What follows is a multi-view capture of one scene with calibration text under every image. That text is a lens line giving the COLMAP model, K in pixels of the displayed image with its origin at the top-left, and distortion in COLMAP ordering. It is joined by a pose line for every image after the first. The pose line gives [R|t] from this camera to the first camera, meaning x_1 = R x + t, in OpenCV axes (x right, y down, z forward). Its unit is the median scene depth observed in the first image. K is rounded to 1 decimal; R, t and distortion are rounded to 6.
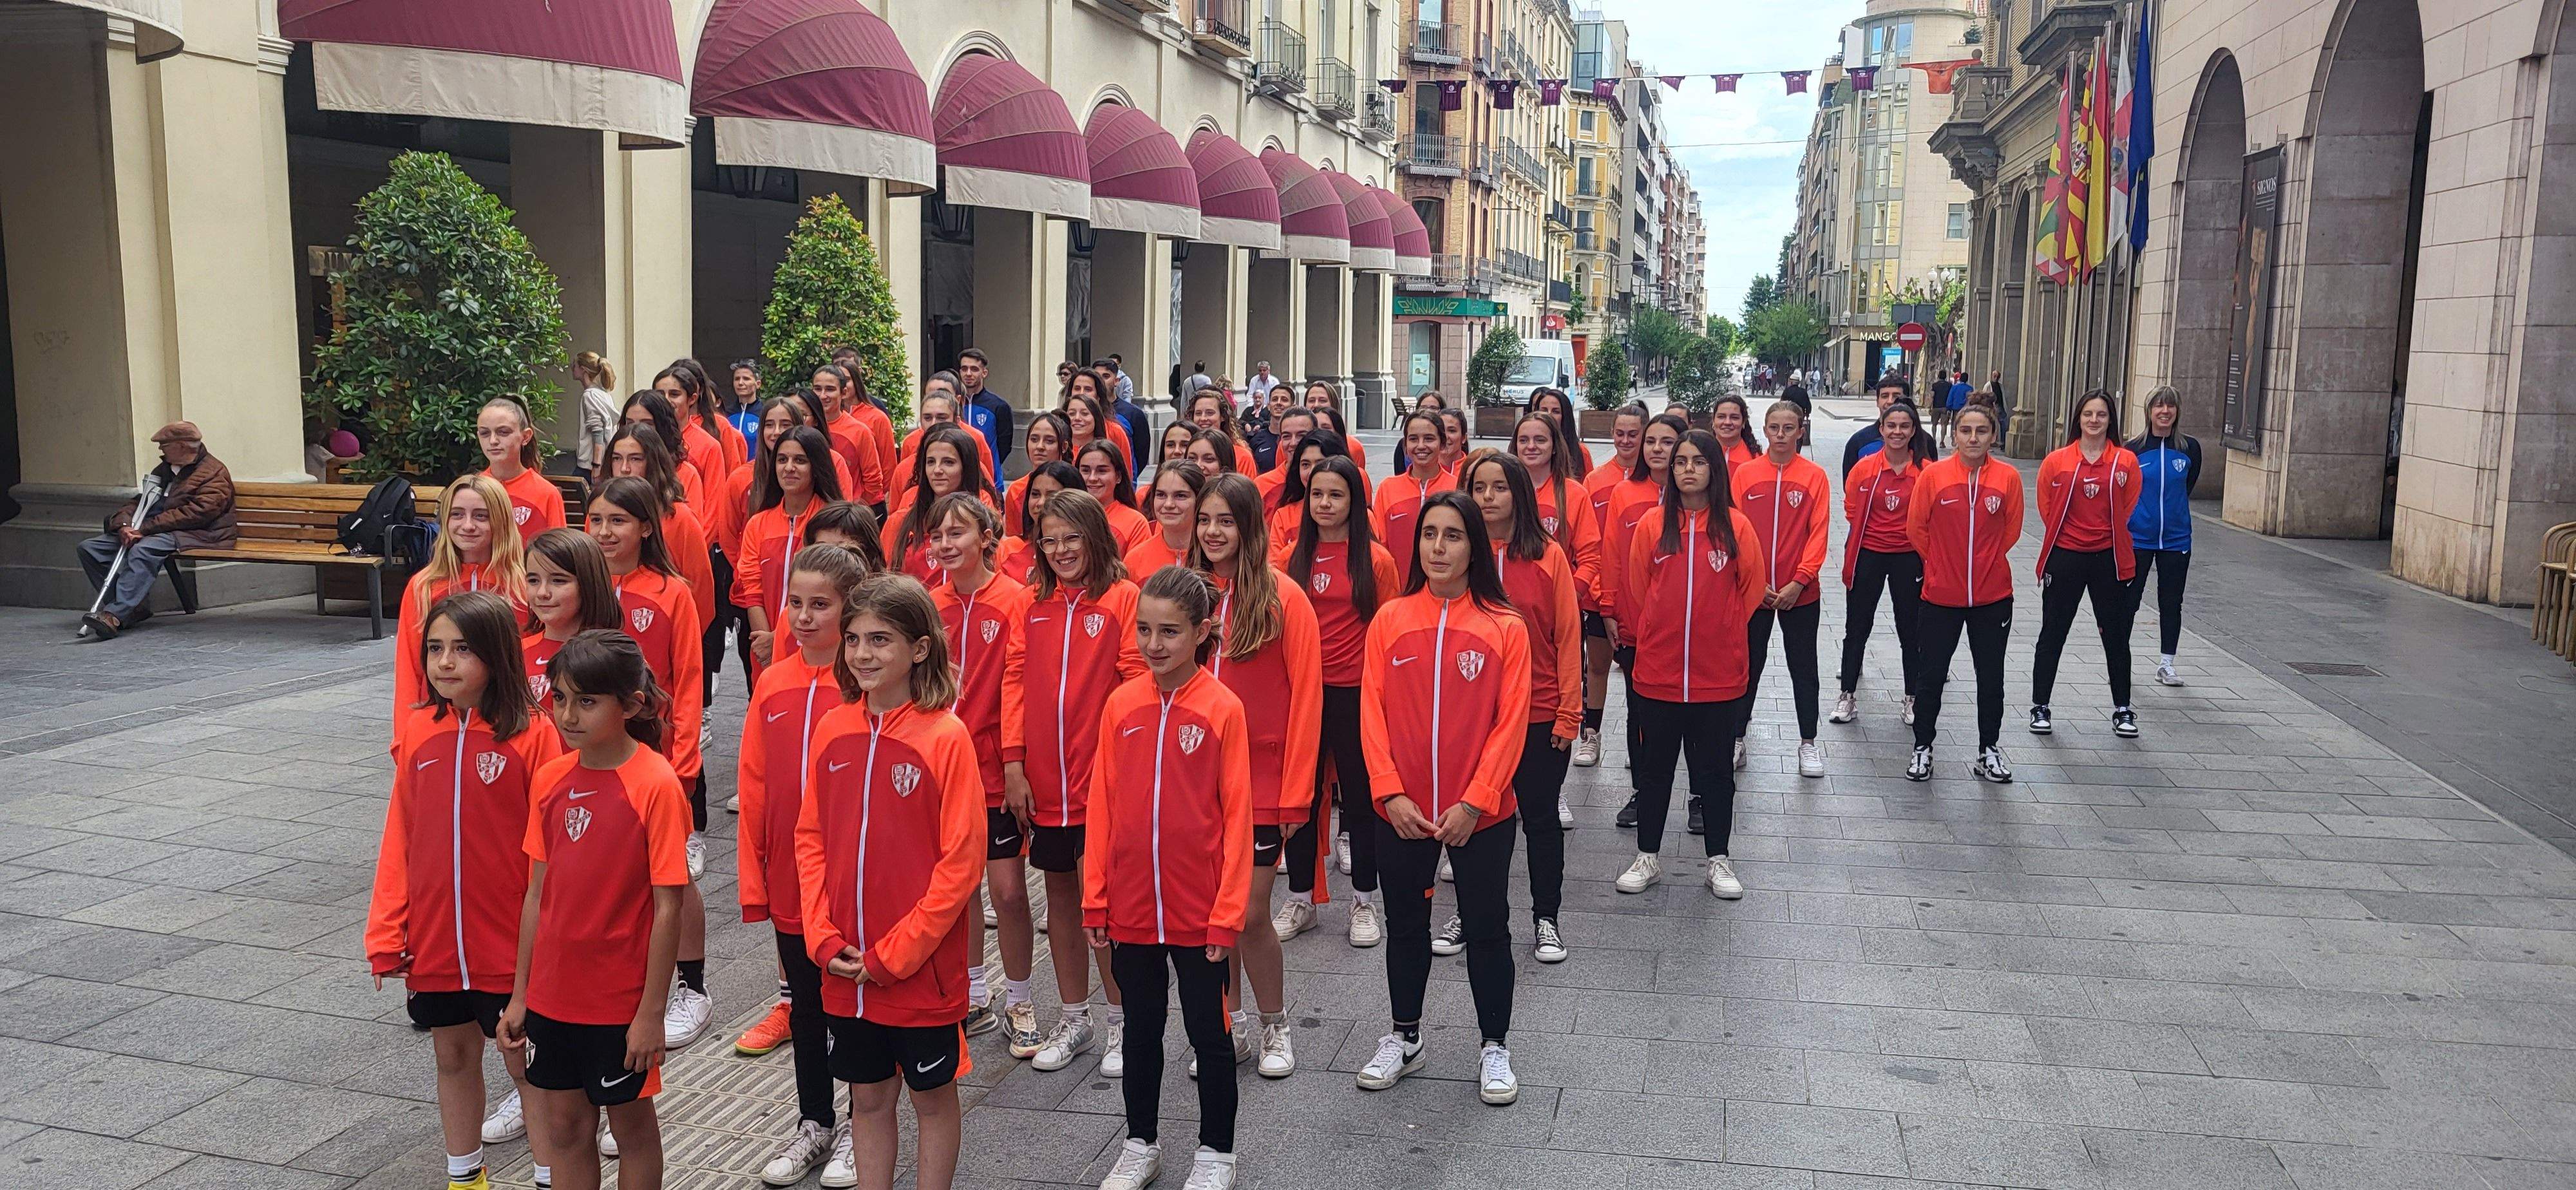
lens RADIAL K [[1936.7, 0, 1301.9], [0, 1936.7, 601.1], [0, 0, 1]] dist [0.056059, -0.024690]
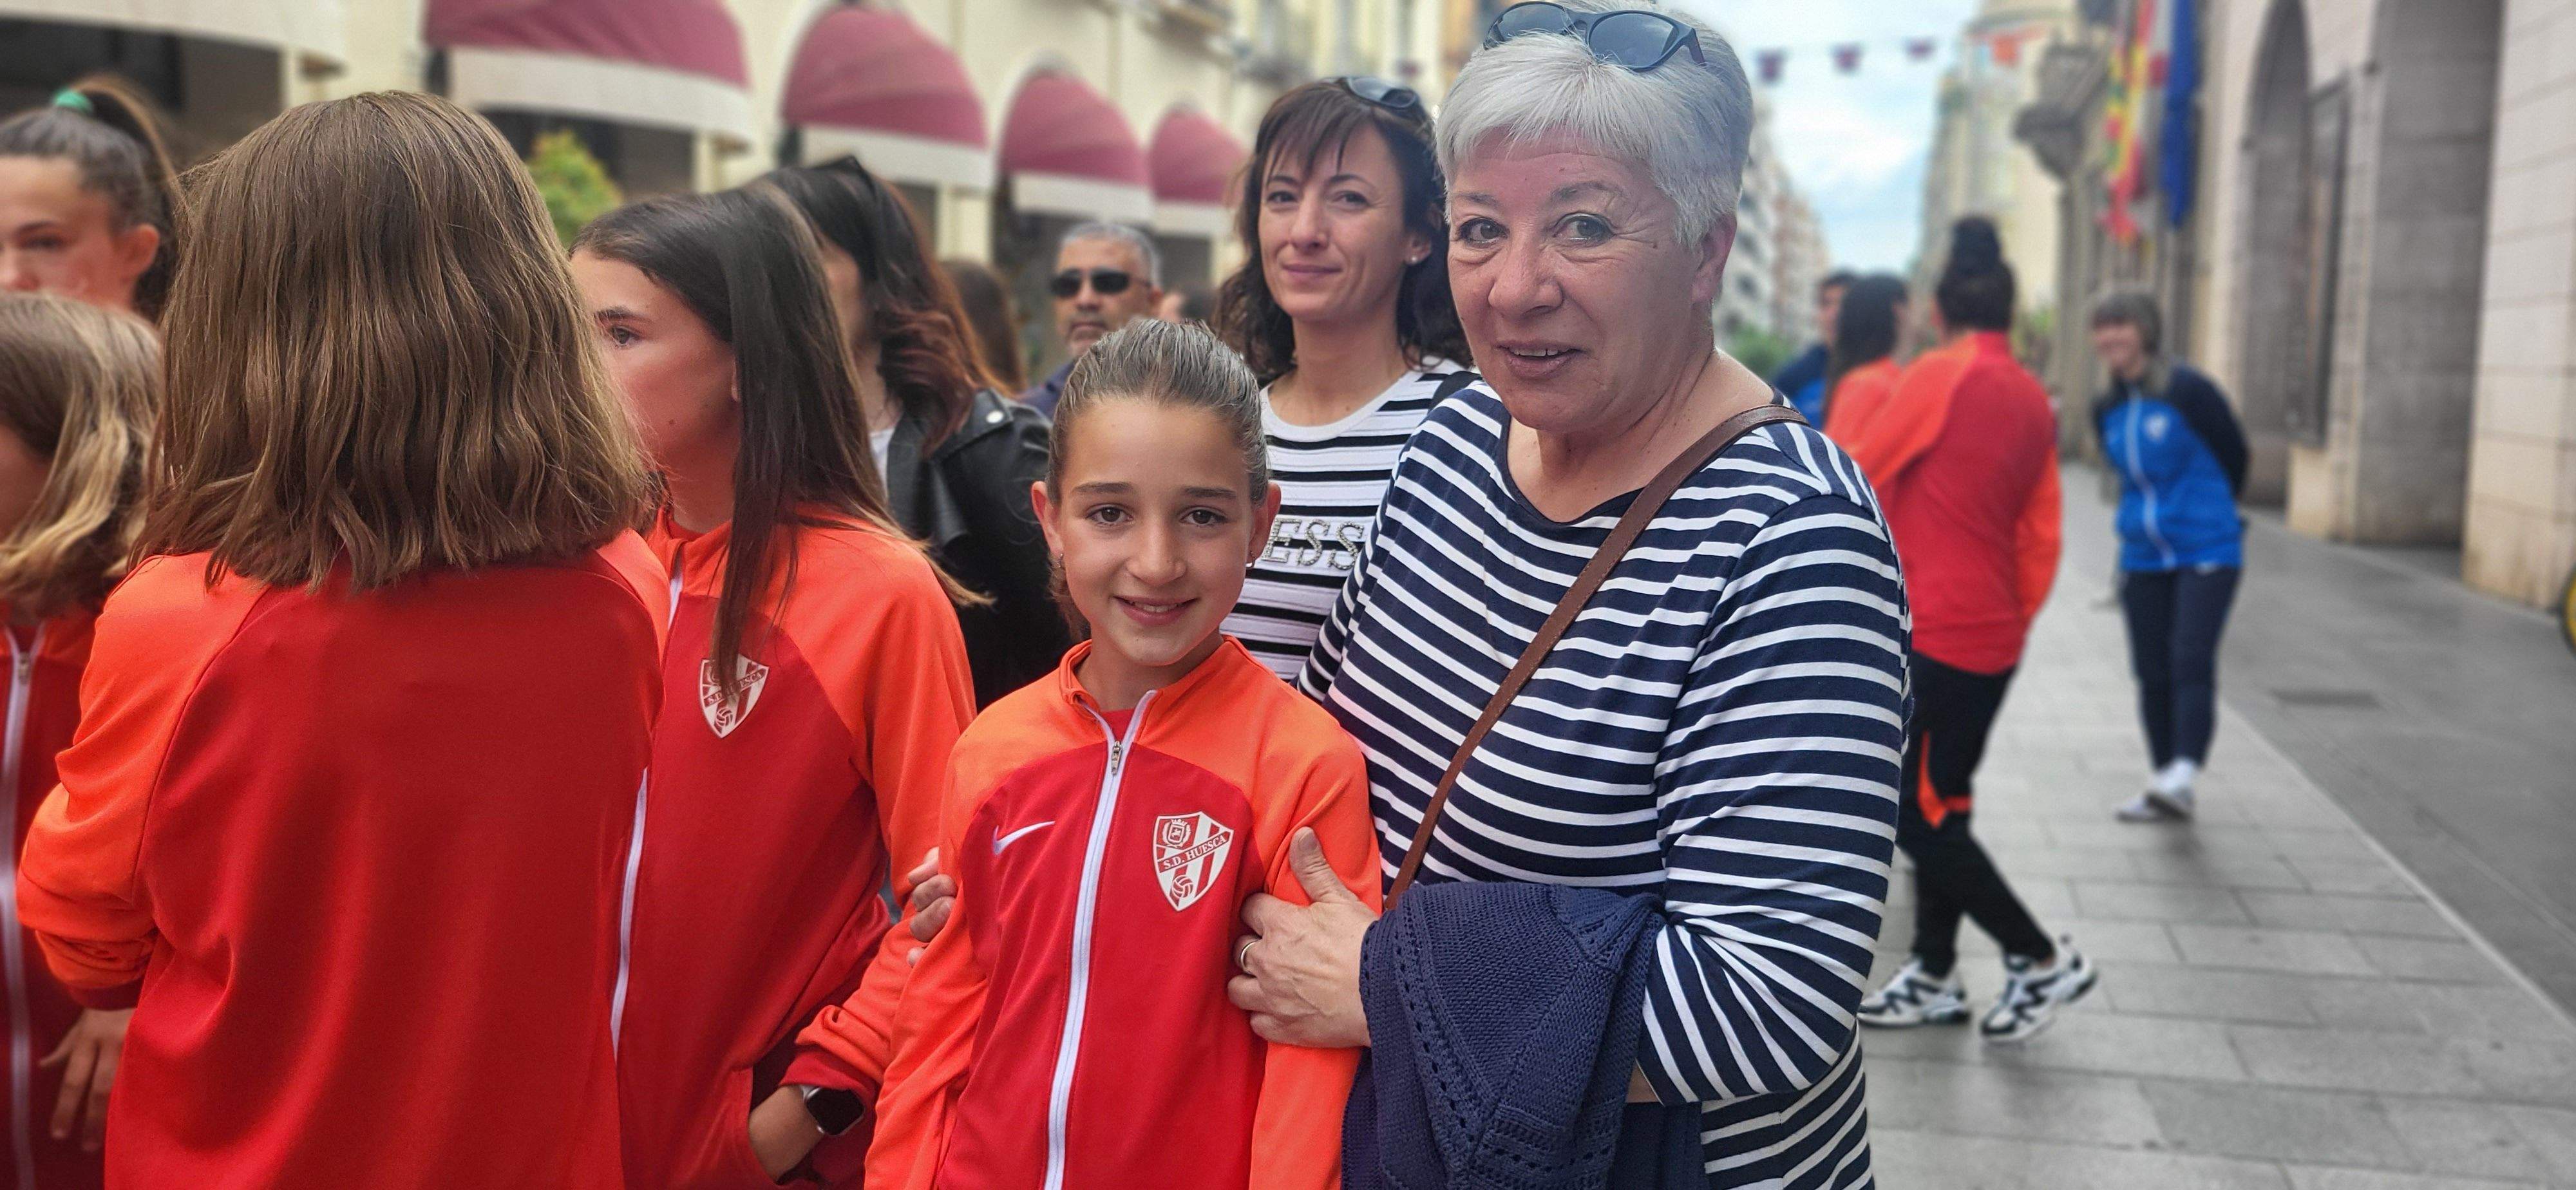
lens RADIAL K [[1934.8, 0, 1307.5], [0, 1934.8, 568.1], [0, 0, 1]] dist [0.054528, -0.014424]
pose [[0.997958, 0.003096, -0.063798, 0.105949], [-0.005149, 0.999473, -0.032043, 0.006343], [0.063666, 0.032306, 0.997448, 0.134387]]
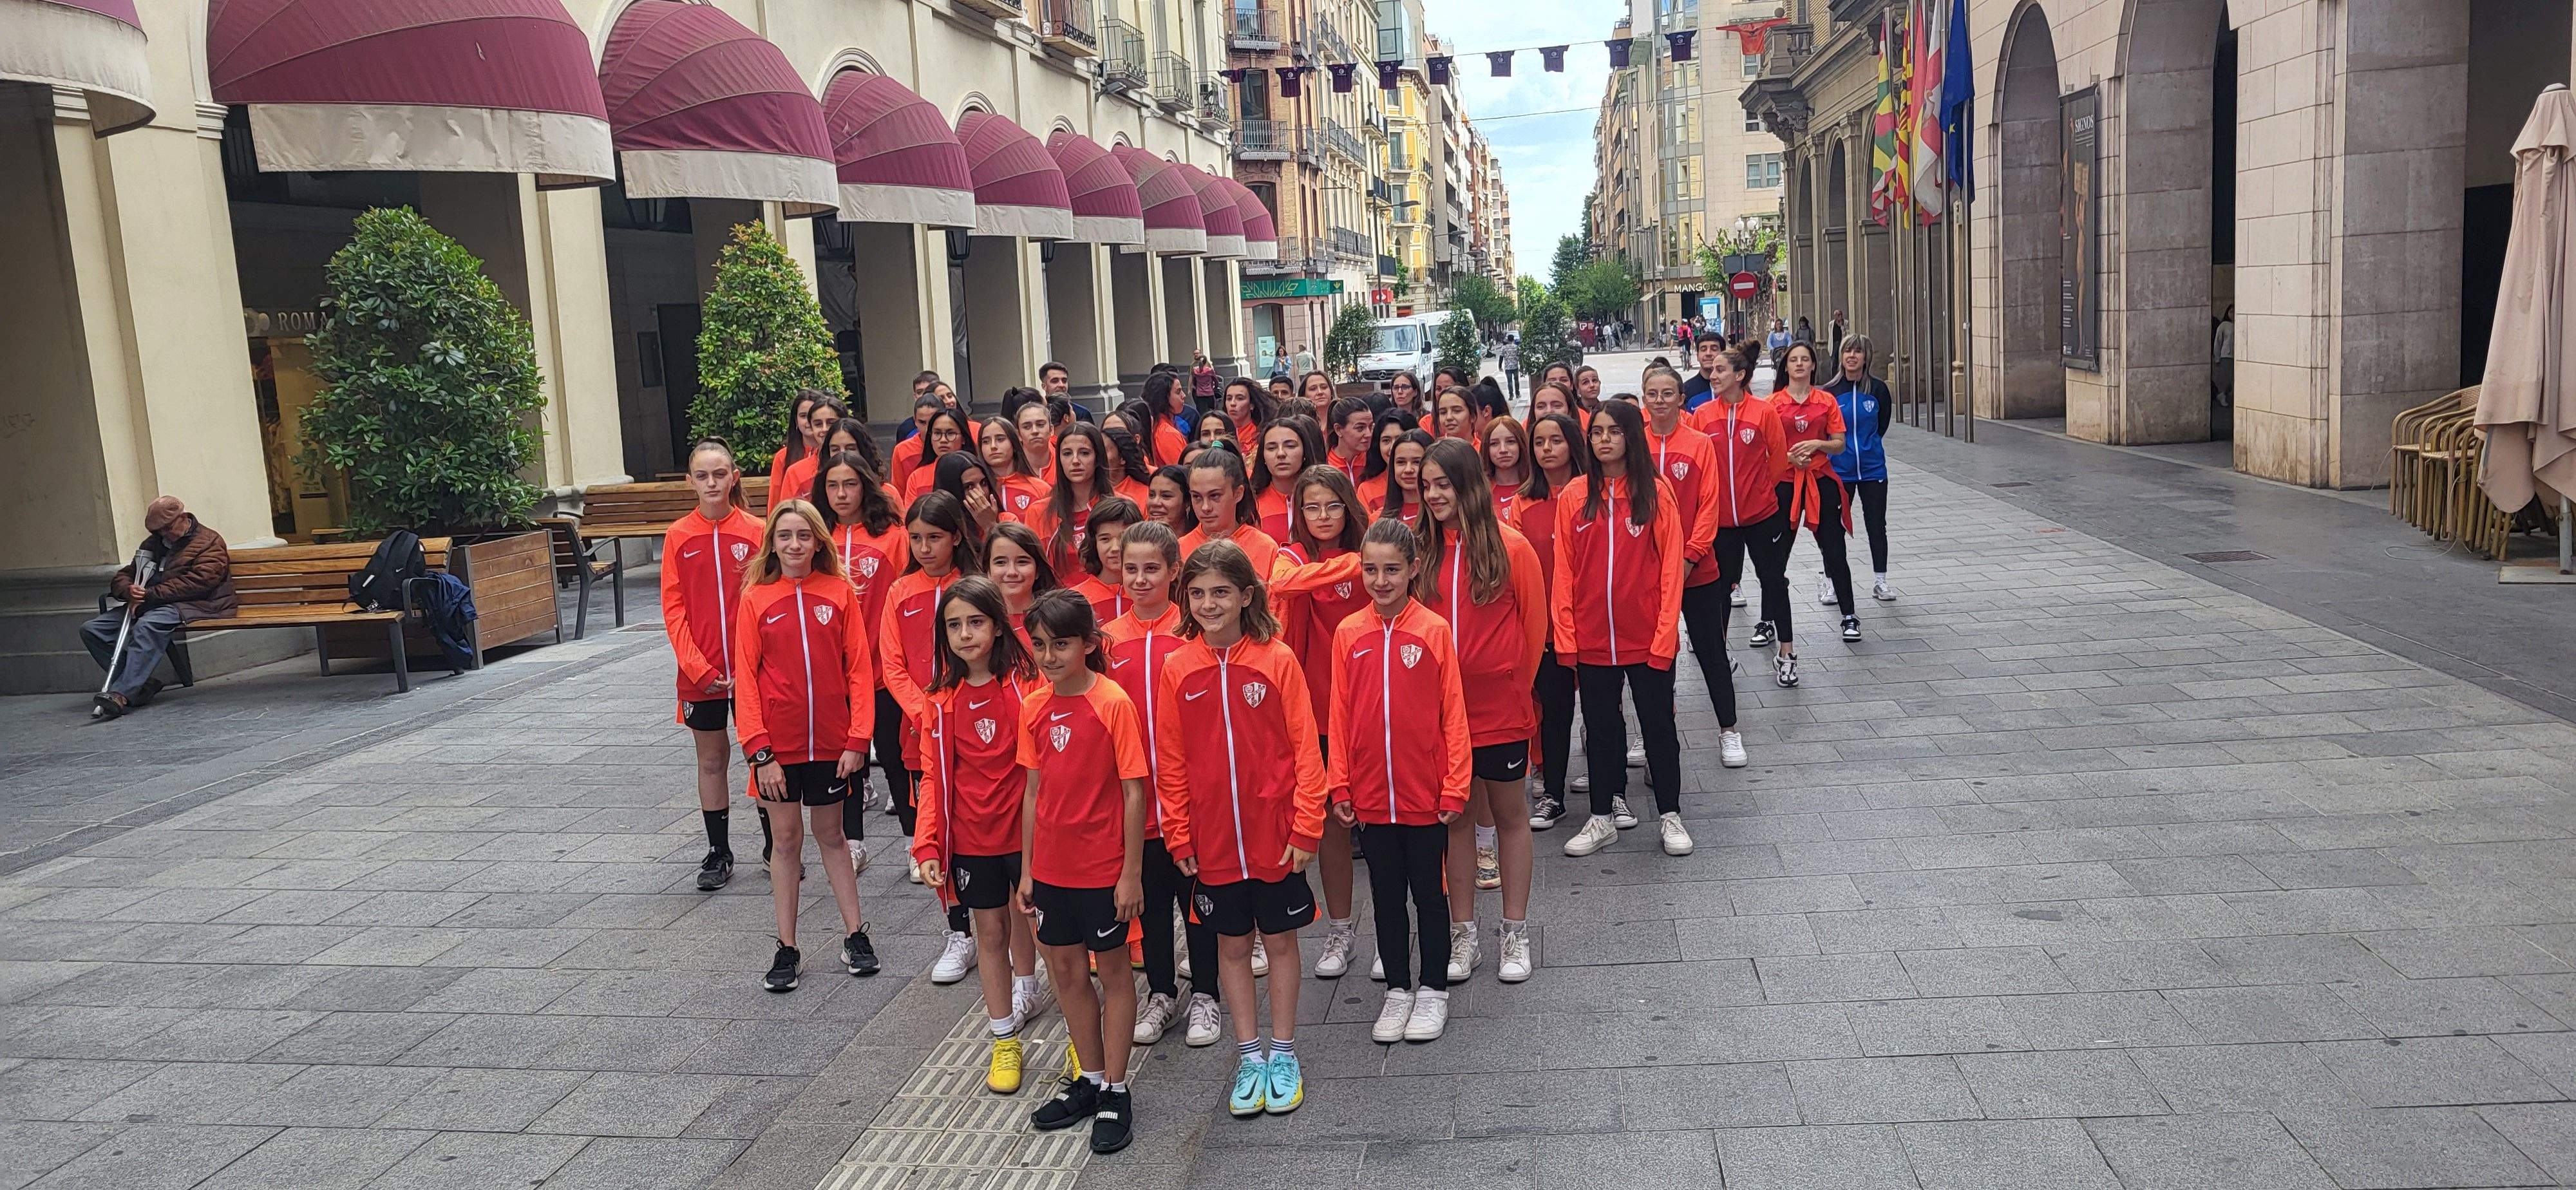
lens RADIAL K [[1933.7, 0, 1337.5], [0, 1933.7, 587.6], [0, 0, 1]] dist [0.050361, -0.004659]
pose [[0.990859, -0.087618, 0.102579, -0.048917], [0.087440, 0.996150, 0.006245, 0.000716], [-0.102731, 0.002781, 0.994705, -0.027880]]
